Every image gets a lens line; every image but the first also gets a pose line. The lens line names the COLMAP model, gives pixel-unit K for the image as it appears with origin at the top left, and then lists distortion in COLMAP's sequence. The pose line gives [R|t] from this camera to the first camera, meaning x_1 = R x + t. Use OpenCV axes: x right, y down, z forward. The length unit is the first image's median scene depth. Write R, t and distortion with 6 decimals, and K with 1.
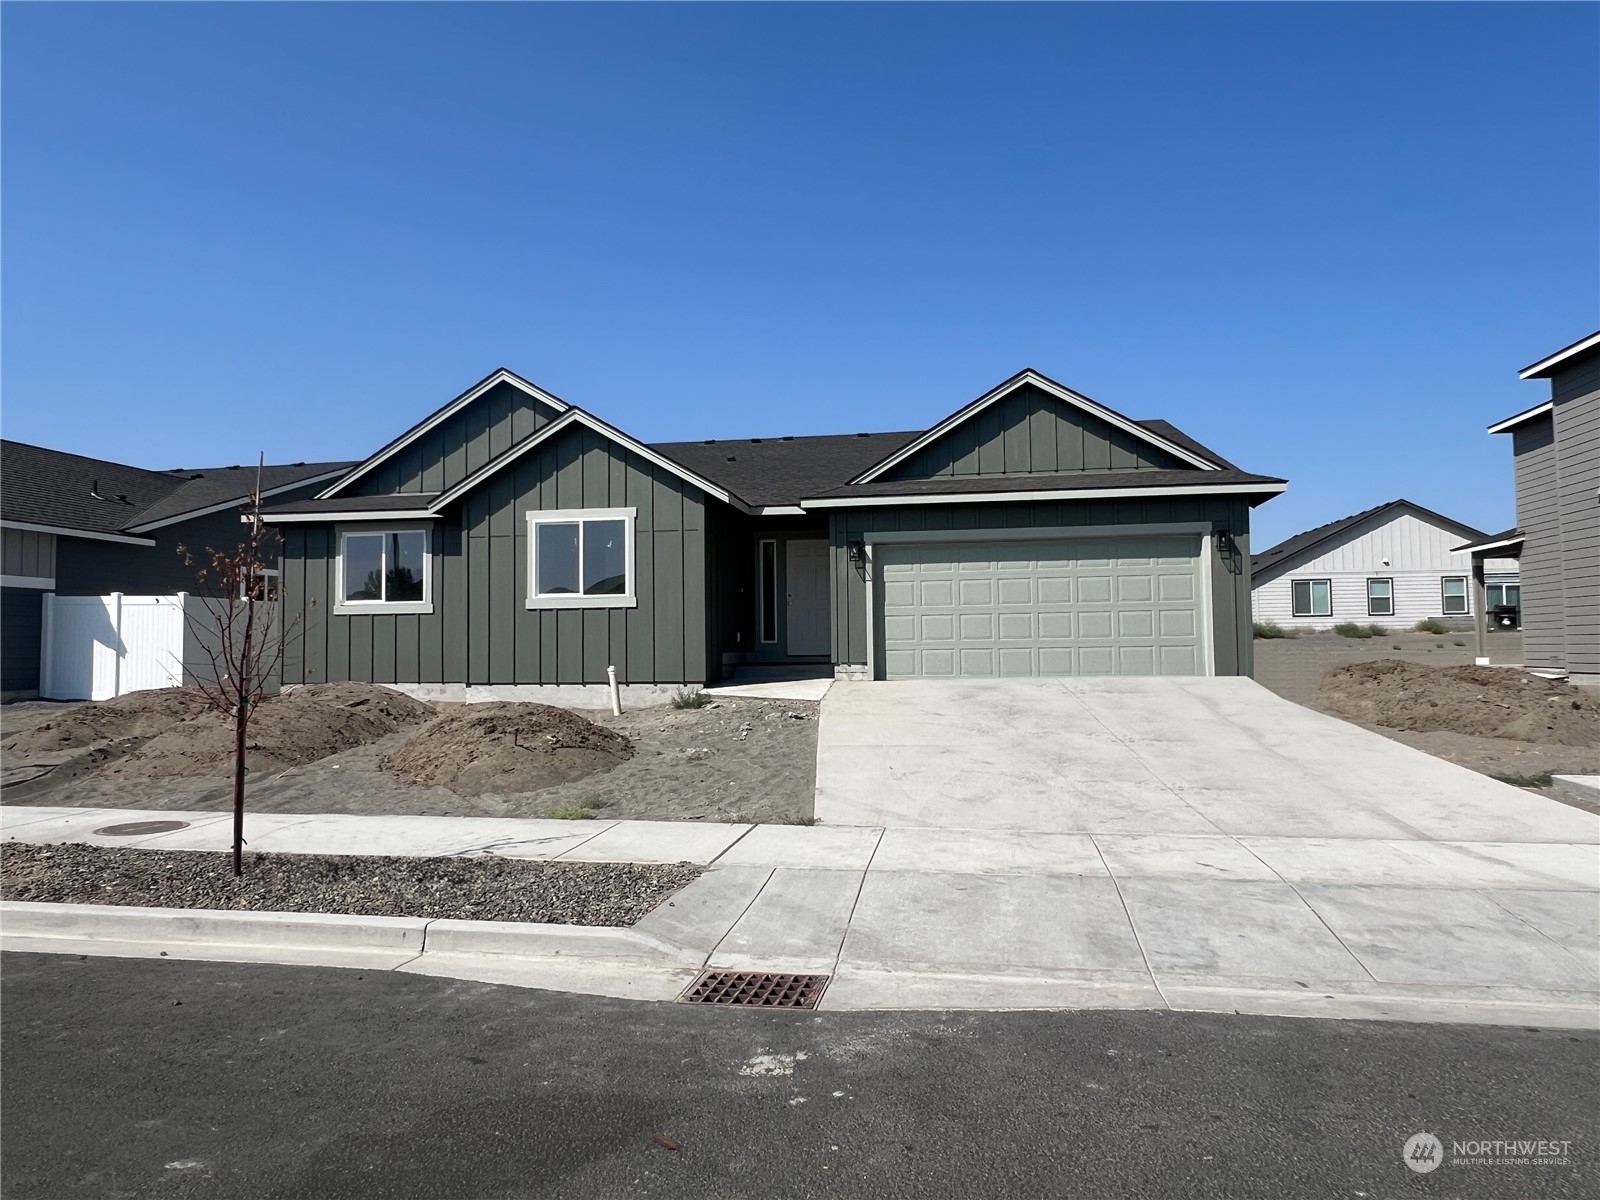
lens RADIAL K [[1056.1, 0, 800.0], [0, 1056.1, 600.0], [0, 0, 1]] dist [-0.000279, -0.000408]
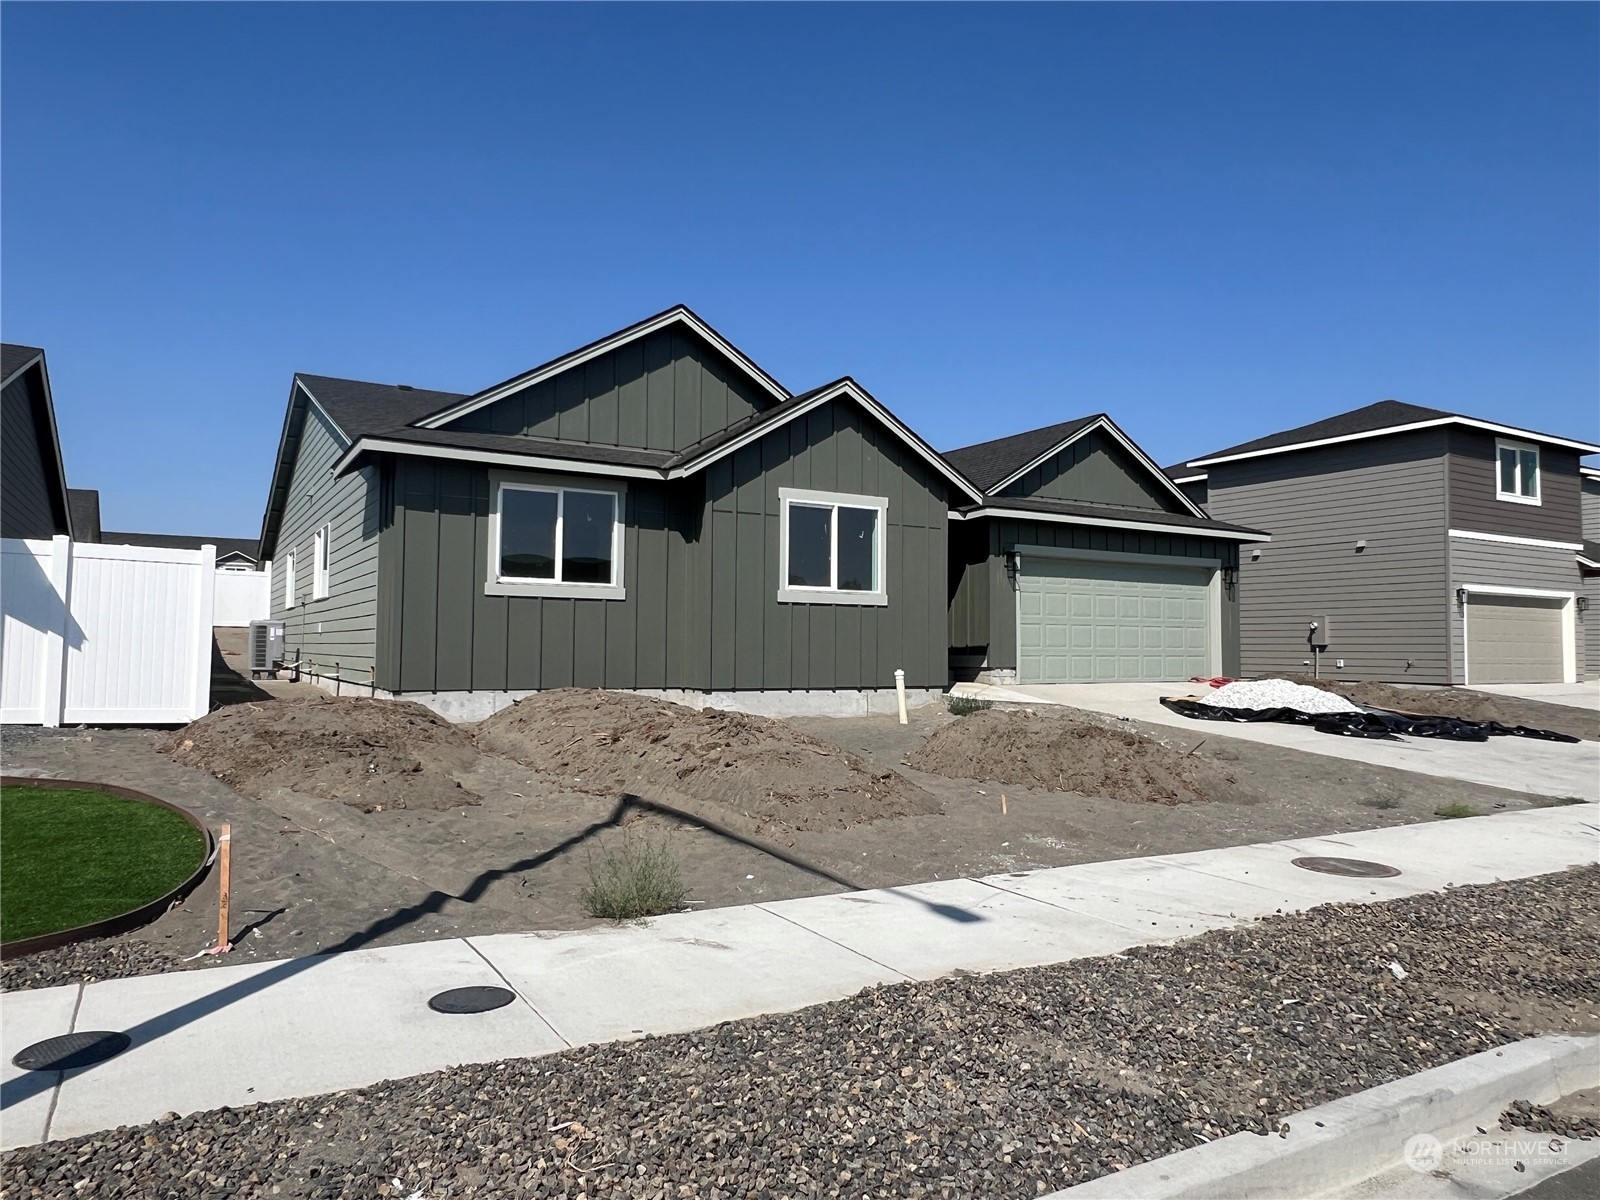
lens RADIAL K [[1056.1, 0, 800.0], [0, 1056.1, 600.0], [0, 0, 1]] dist [-0.000279, -0.000408]
pose [[0.766124, 0.048517, 0.640859, -0.777320], [-0.046590, 0.998716, -0.019912, 0.022842], [-0.641002, -0.014603, 0.767400, 0.329417]]
